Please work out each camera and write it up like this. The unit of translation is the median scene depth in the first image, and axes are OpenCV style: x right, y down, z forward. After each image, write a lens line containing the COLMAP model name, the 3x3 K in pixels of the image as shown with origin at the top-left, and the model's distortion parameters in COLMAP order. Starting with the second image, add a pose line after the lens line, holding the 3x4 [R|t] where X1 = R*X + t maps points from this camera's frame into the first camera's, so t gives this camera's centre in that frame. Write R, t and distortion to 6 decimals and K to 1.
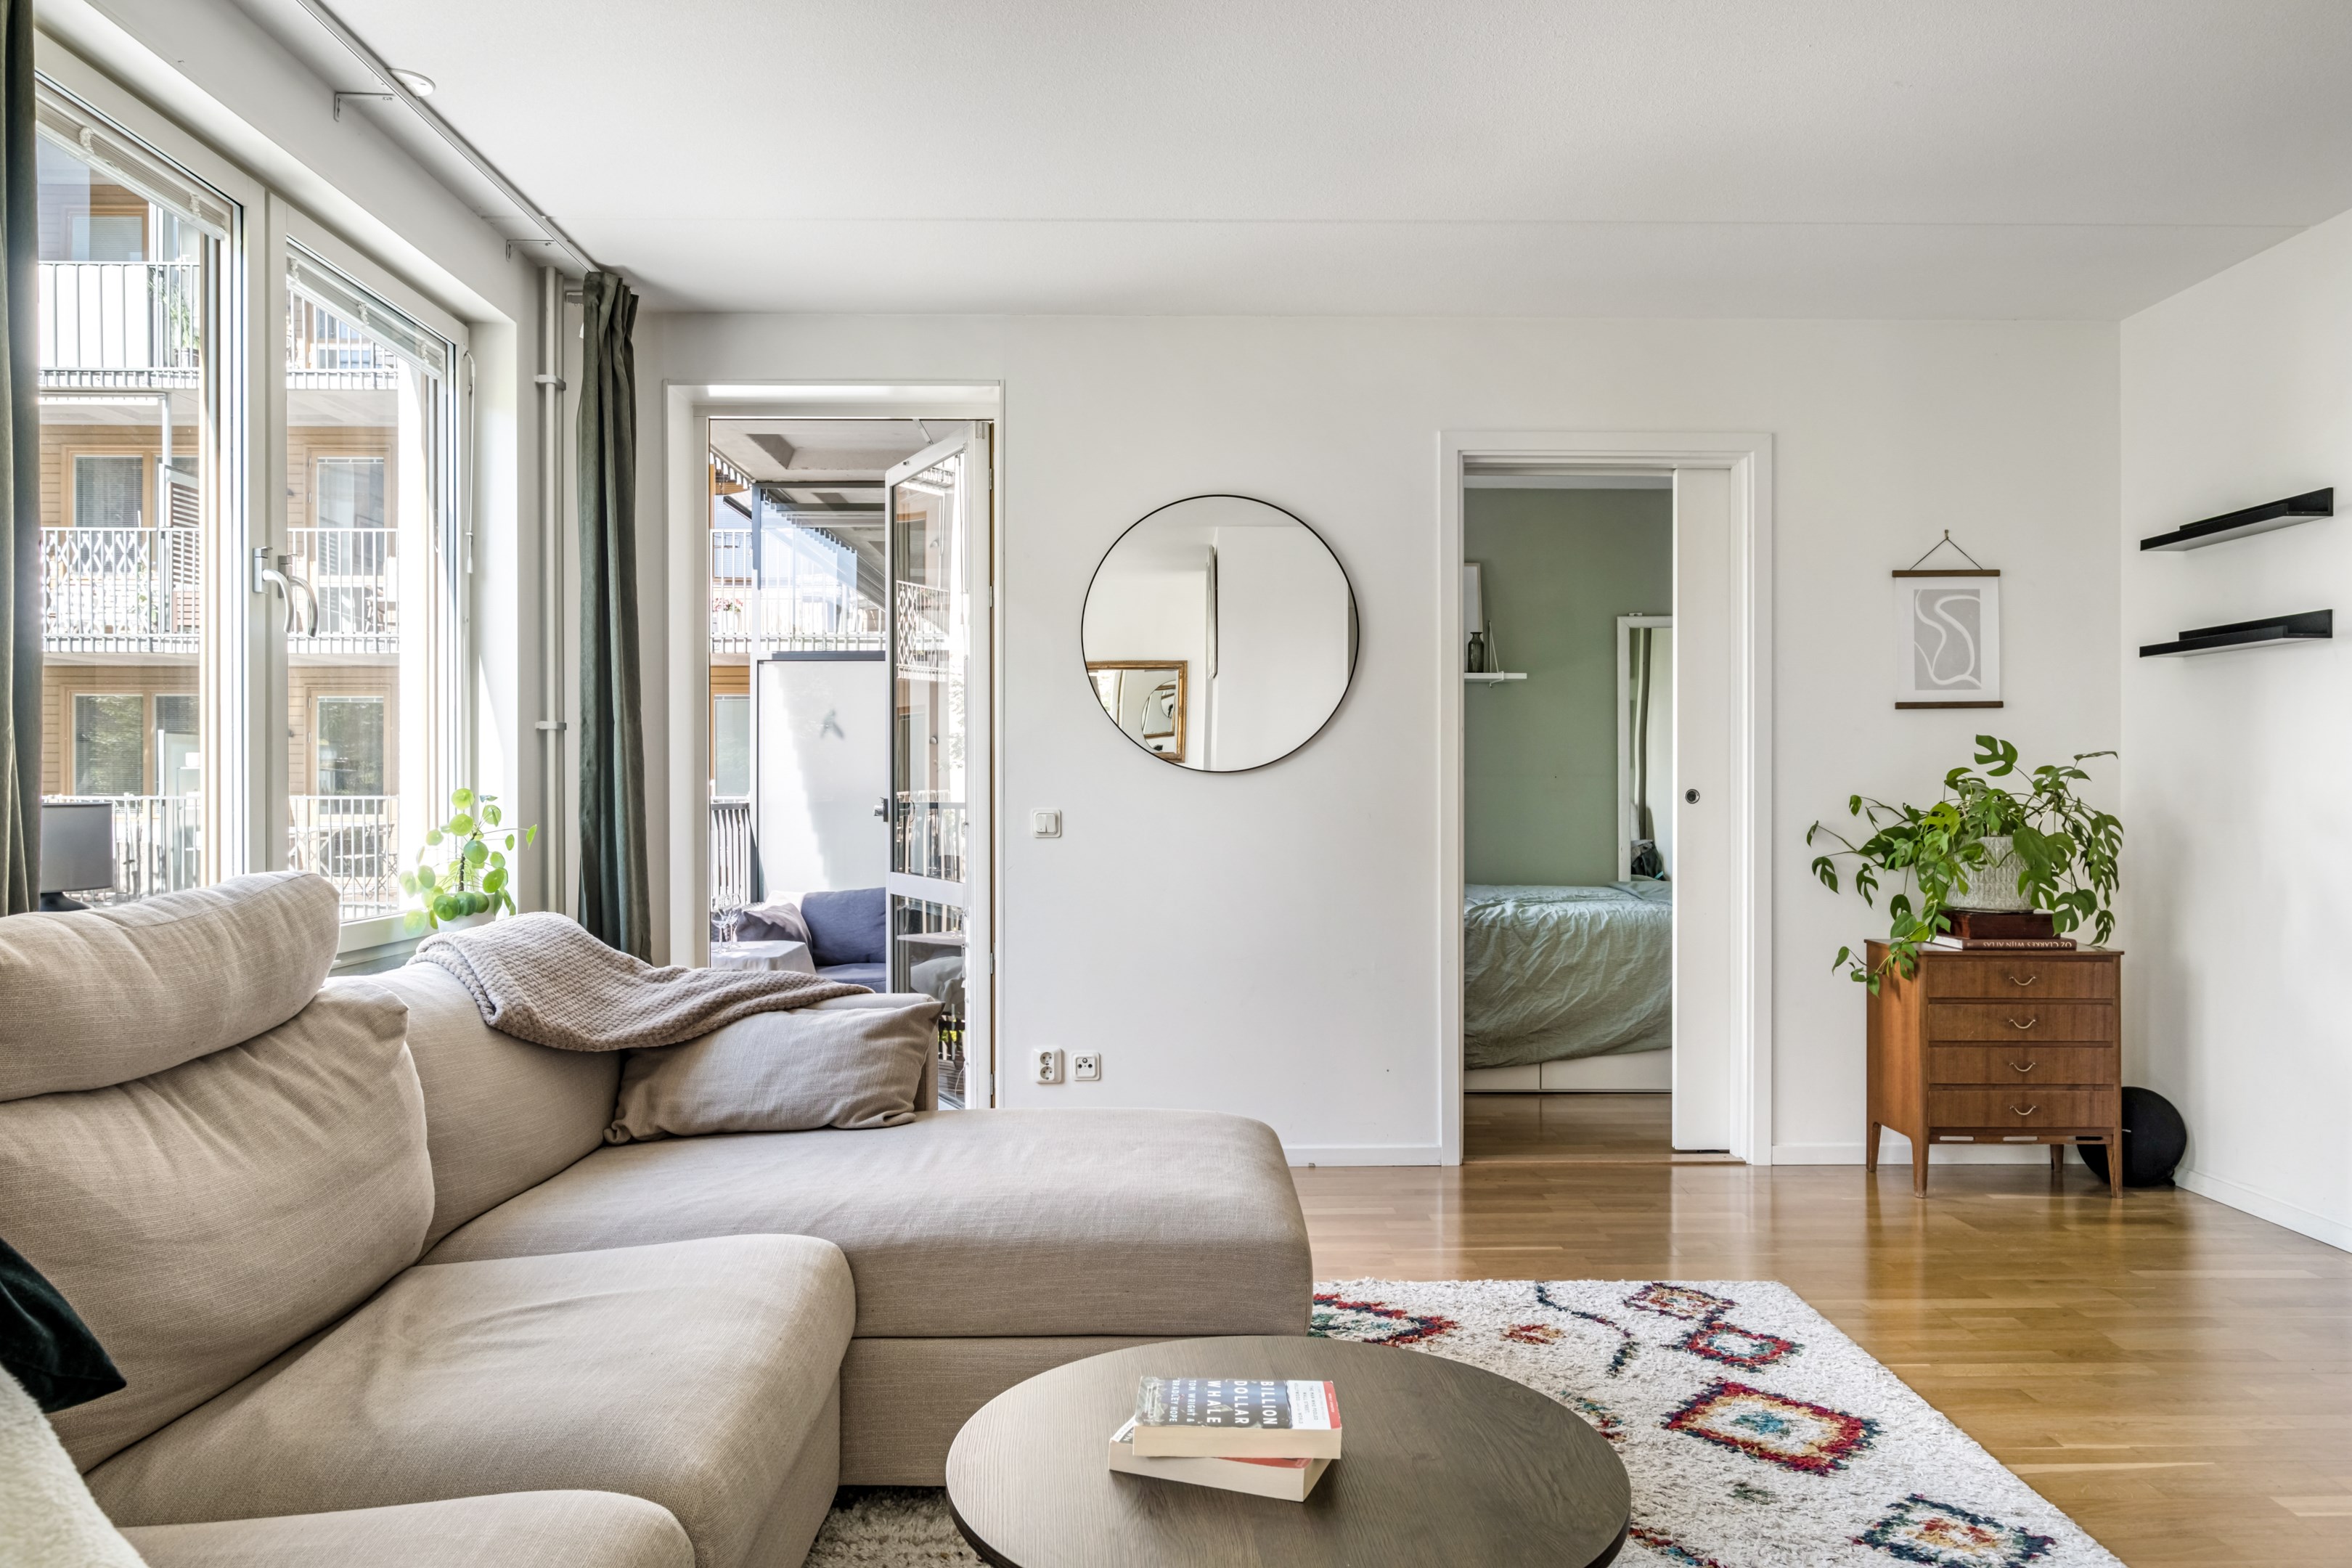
lens RADIAL K [[1568.5, 0, 1169.7], [0, 1568.5, 782.8], [0, 0, 1]] dist [0.002172, -0.000158]
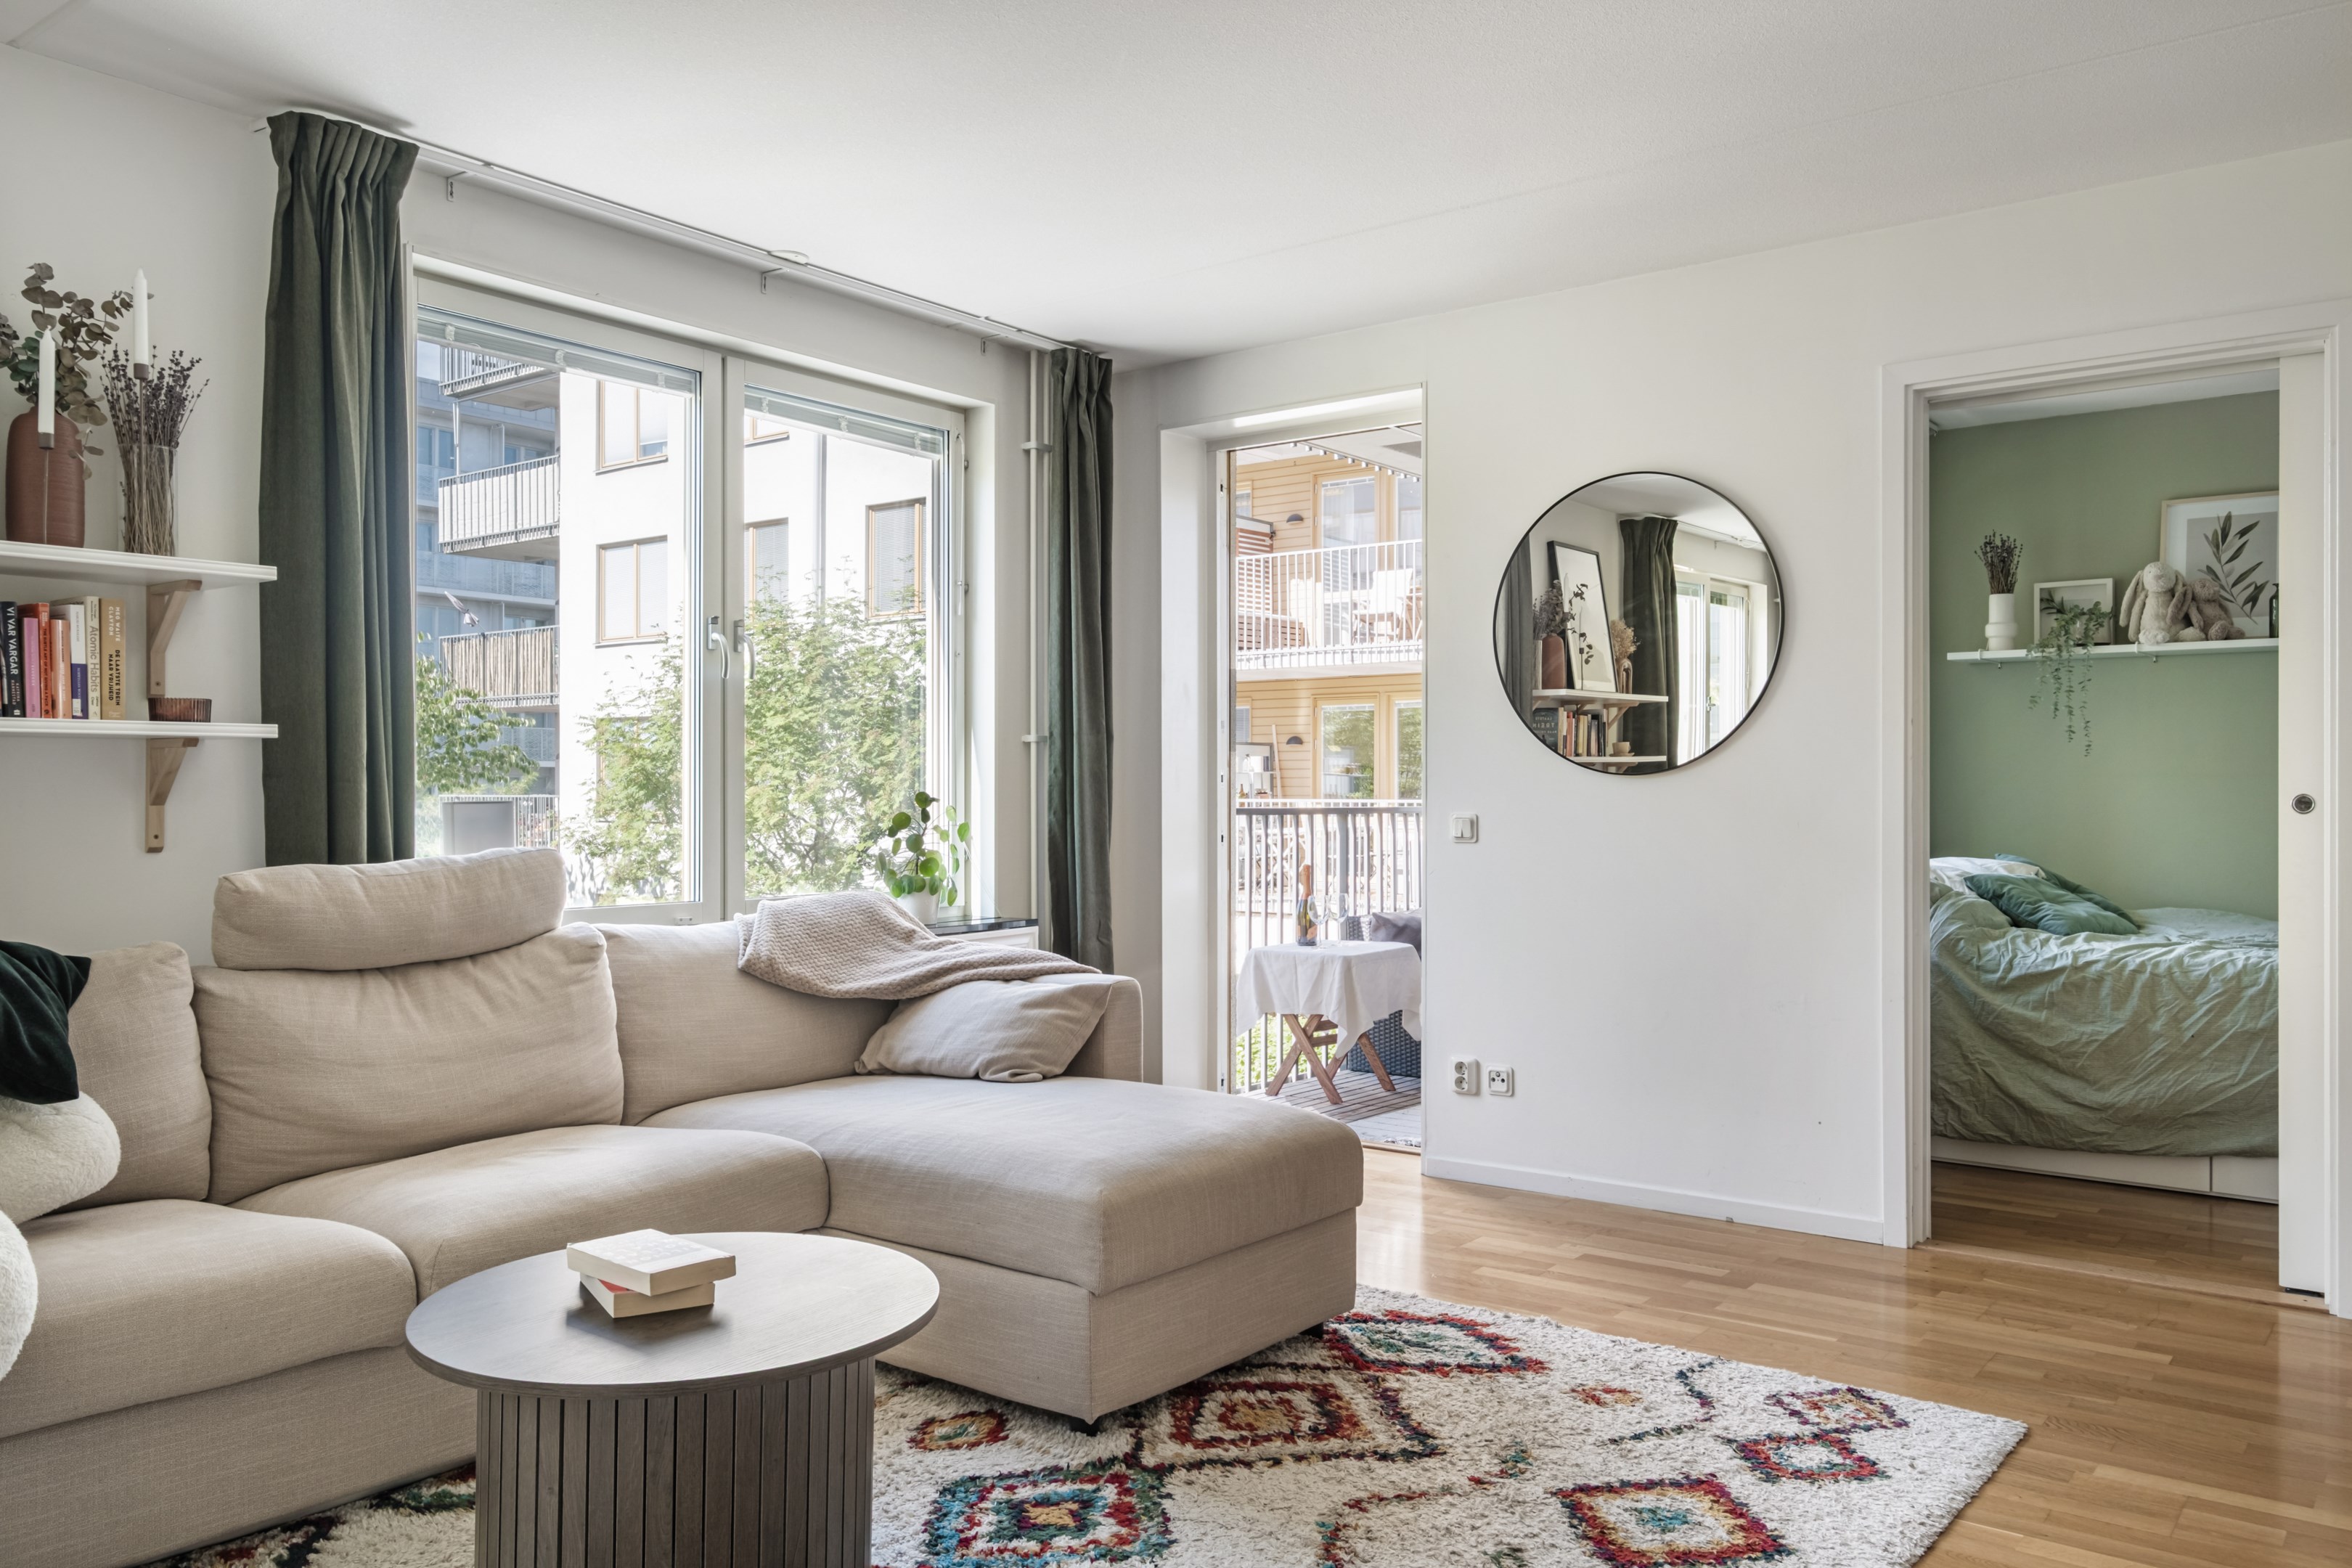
lens RADIAL K [[1723.4, 0, 1162.9], [0, 1723.4, 786.6], [0, 0, 1]] dist [0.004505, 0.004025]
pose [[0.780779, -0.001027, -0.624807, 0.637572], [0.001091, 0.999999, -0.000280, -0.000125], [0.624807, -0.000464, 0.780779, 0.061873]]
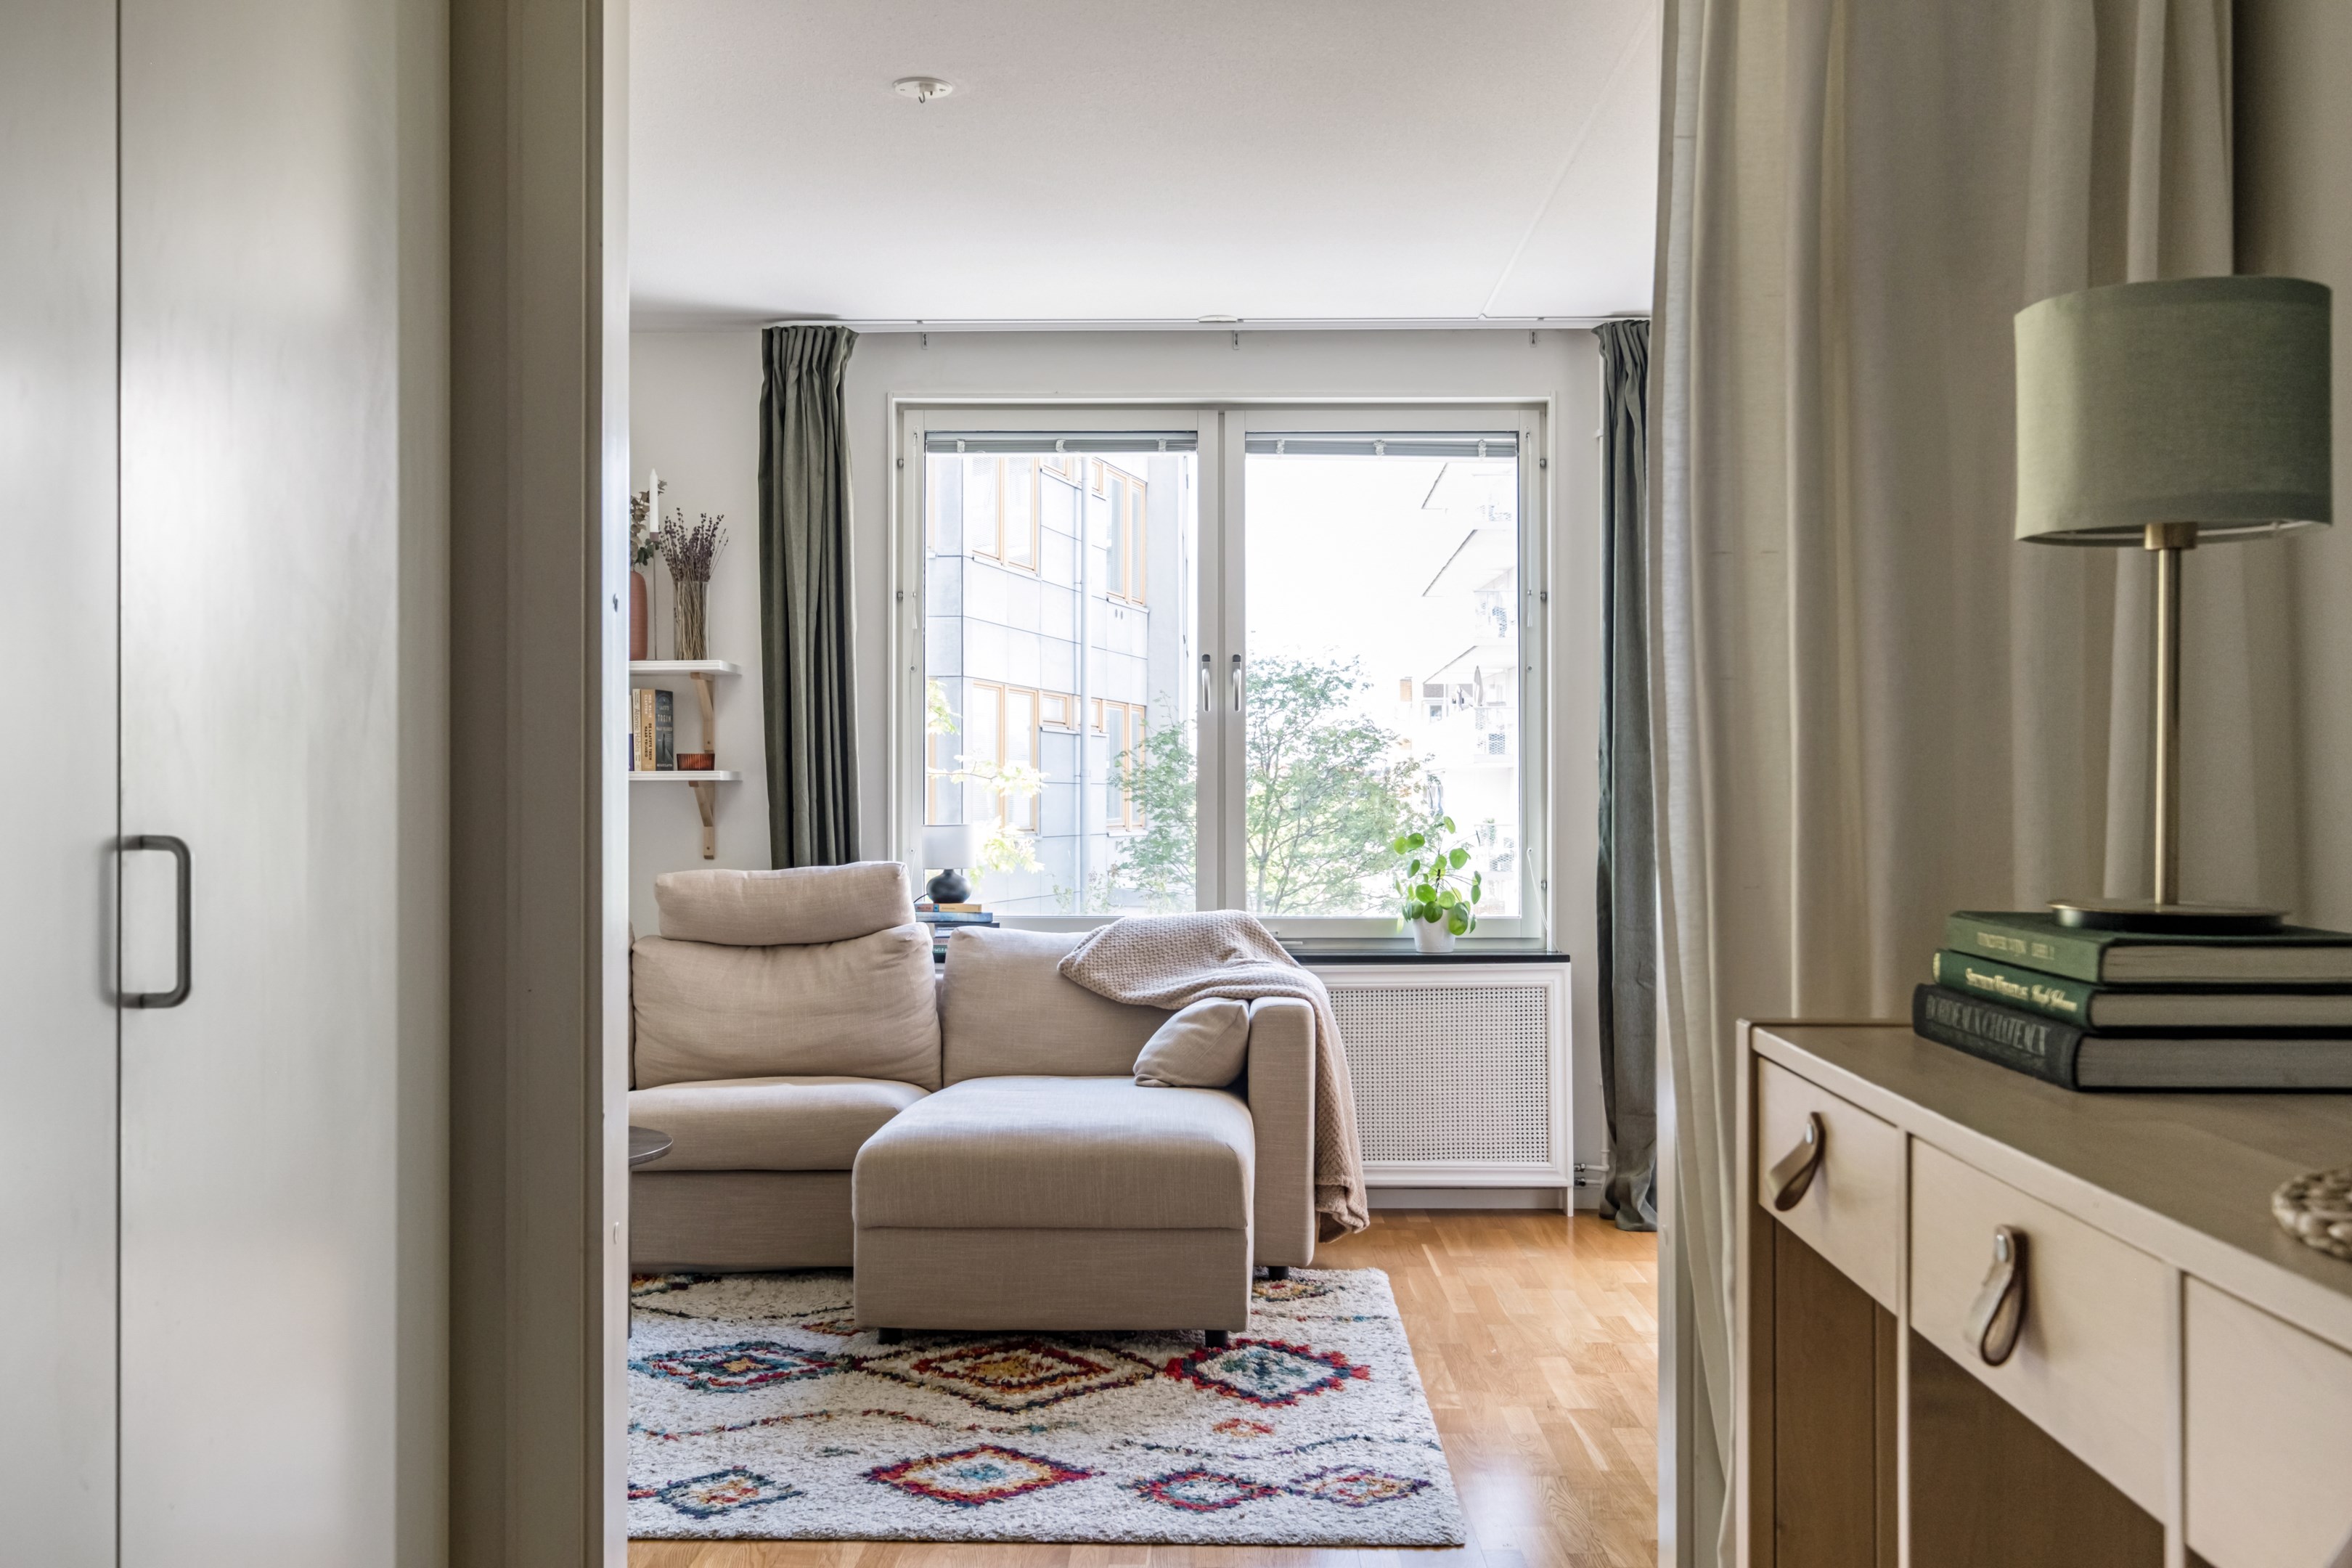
lens RADIAL K [[2316.8, 0, 1176.0], [0, 2316.8, 784.0], [0, 0, 1]] dist [-0.030291, 0.002283]
pose [[-0.030897, -0.005634, -0.999507, 1.532864], [0.004810, 0.999972, -0.005786, -0.013510], [0.999511, -0.004986, -0.030869, 0.980410]]
